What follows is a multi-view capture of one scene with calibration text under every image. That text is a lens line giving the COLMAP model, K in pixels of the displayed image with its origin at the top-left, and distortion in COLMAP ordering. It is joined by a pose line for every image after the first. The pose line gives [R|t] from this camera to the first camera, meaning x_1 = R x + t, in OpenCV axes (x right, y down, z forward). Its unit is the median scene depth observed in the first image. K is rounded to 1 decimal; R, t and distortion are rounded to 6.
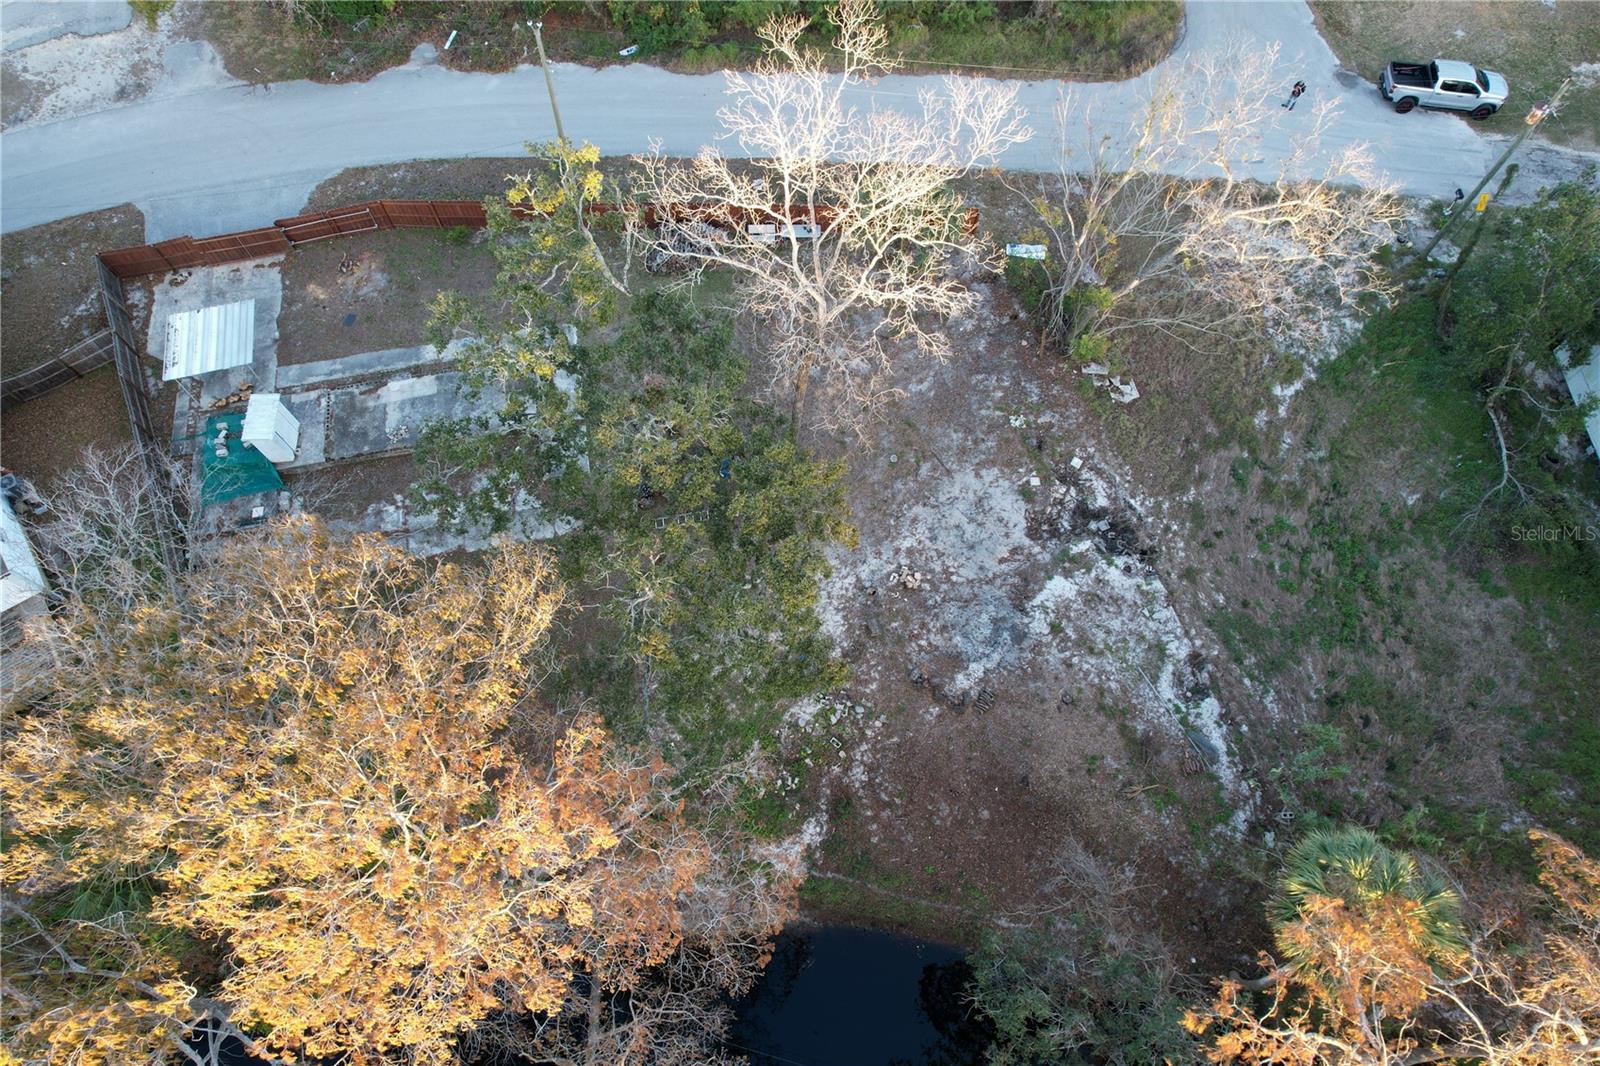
lens RADIAL K [[1015.9, 0, 802.9], [0, 1015.9, 530.0], [0, 0, 1]] dist [-0.058887, 0.048499]
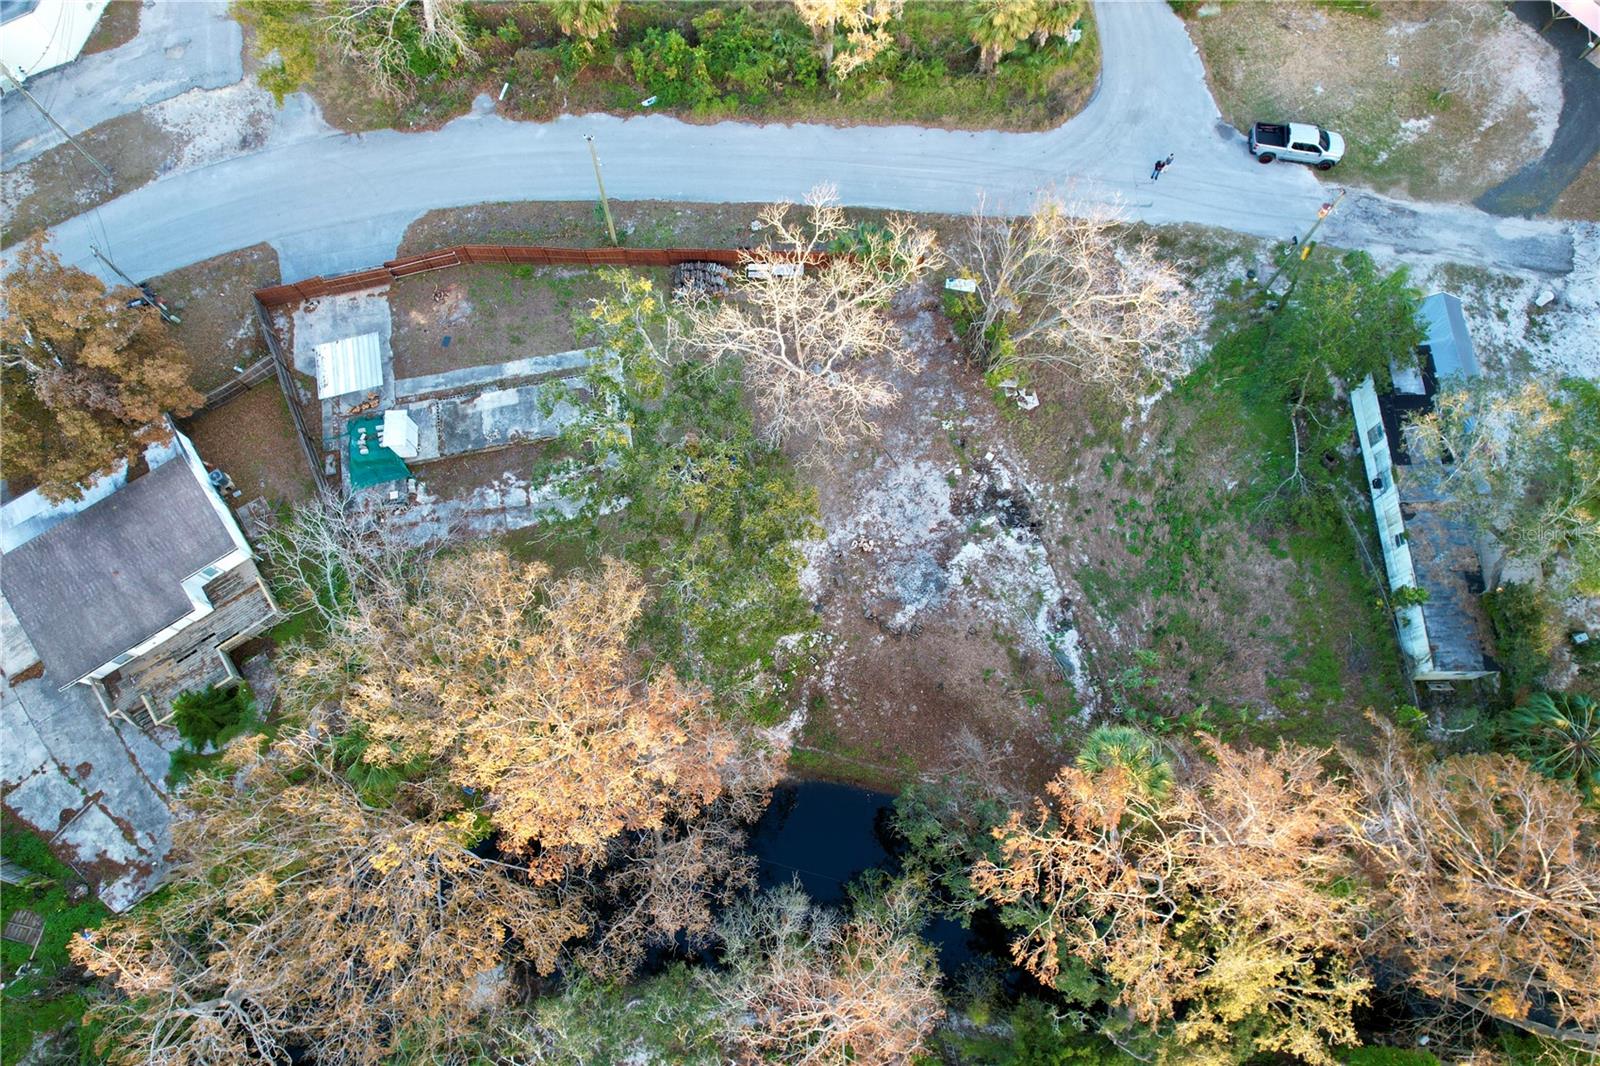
lens RADIAL K [[1015.9, 0, 801.0], [0, 1015.9, 528.4], [0, 0, 1]] dist [-0.058887, 0.048499]
pose [[0.999980, -0.001348, 0.006182, 0.006319], [0.000520, 0.991243, 0.132047, -0.156543], [-0.006306, -0.132041, 0.991224, -0.385677]]
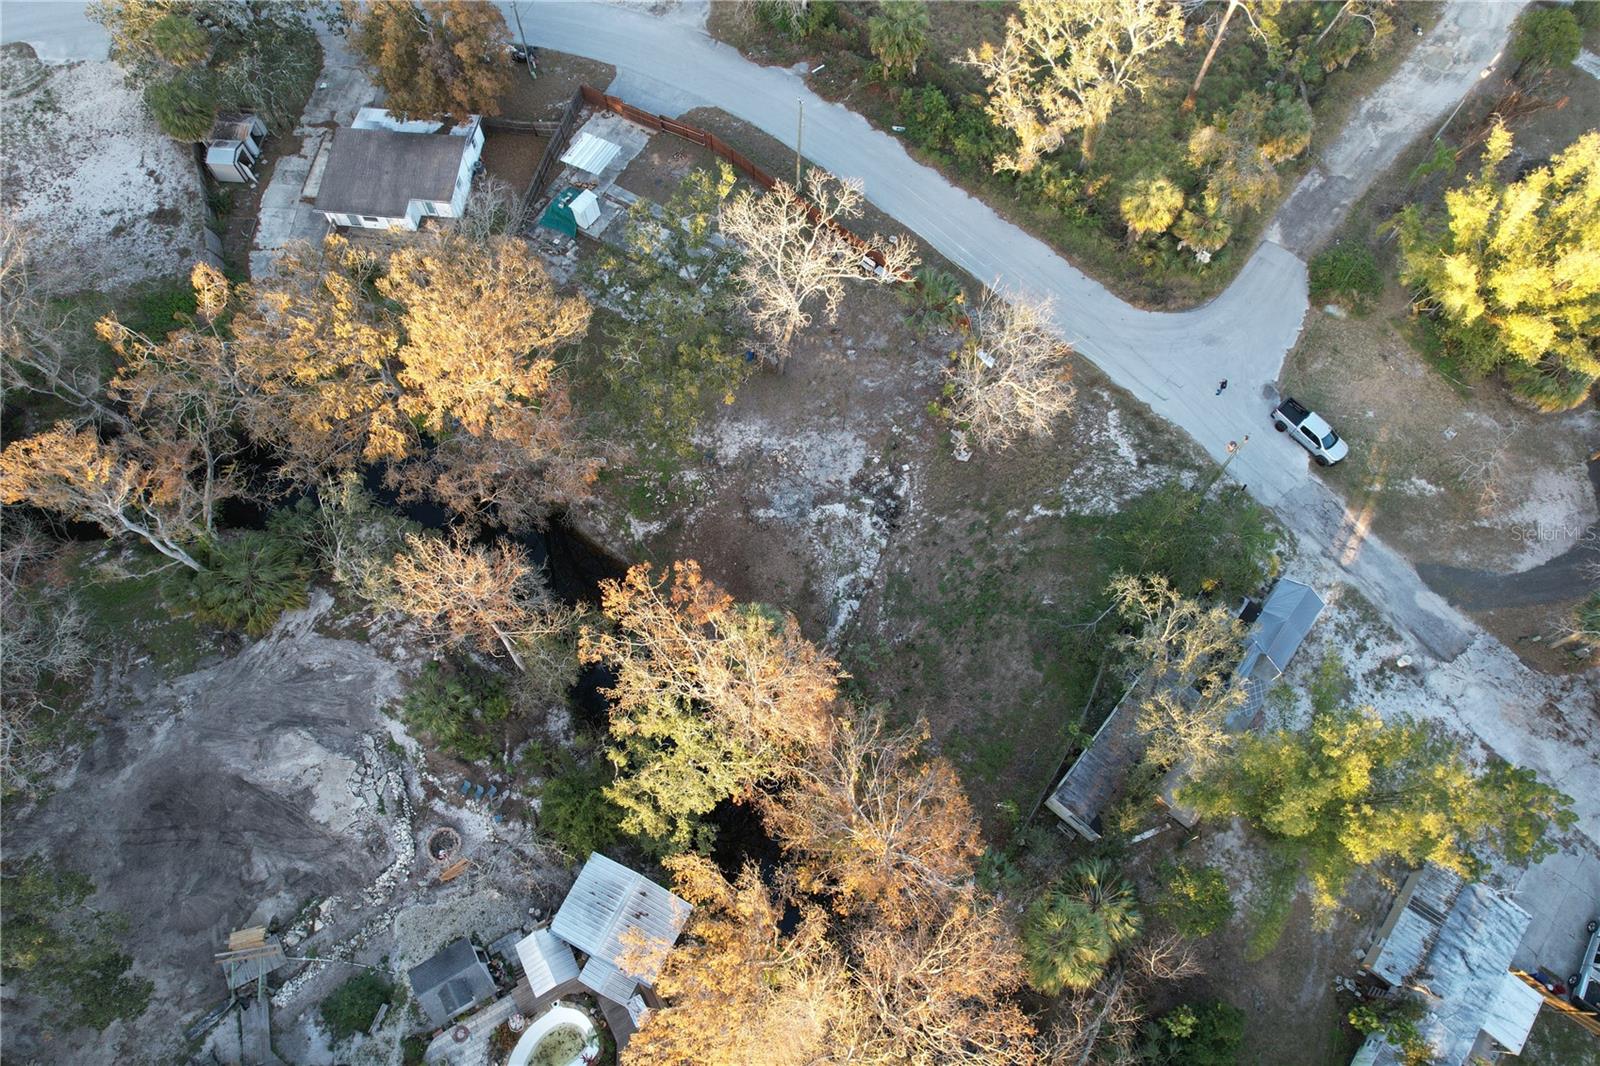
lens RADIAL K [[1015.9, 0, 802.0], [0, 1015.9, 534.9], [0, 0, 1]] dist [-0.058887, 0.048499]
pose [[0.757363, 0.599753, -0.258260, 0.672289], [-0.589207, 0.798152, 0.125653, -0.090688], [0.281491, 0.057004, 0.957869, -0.716545]]
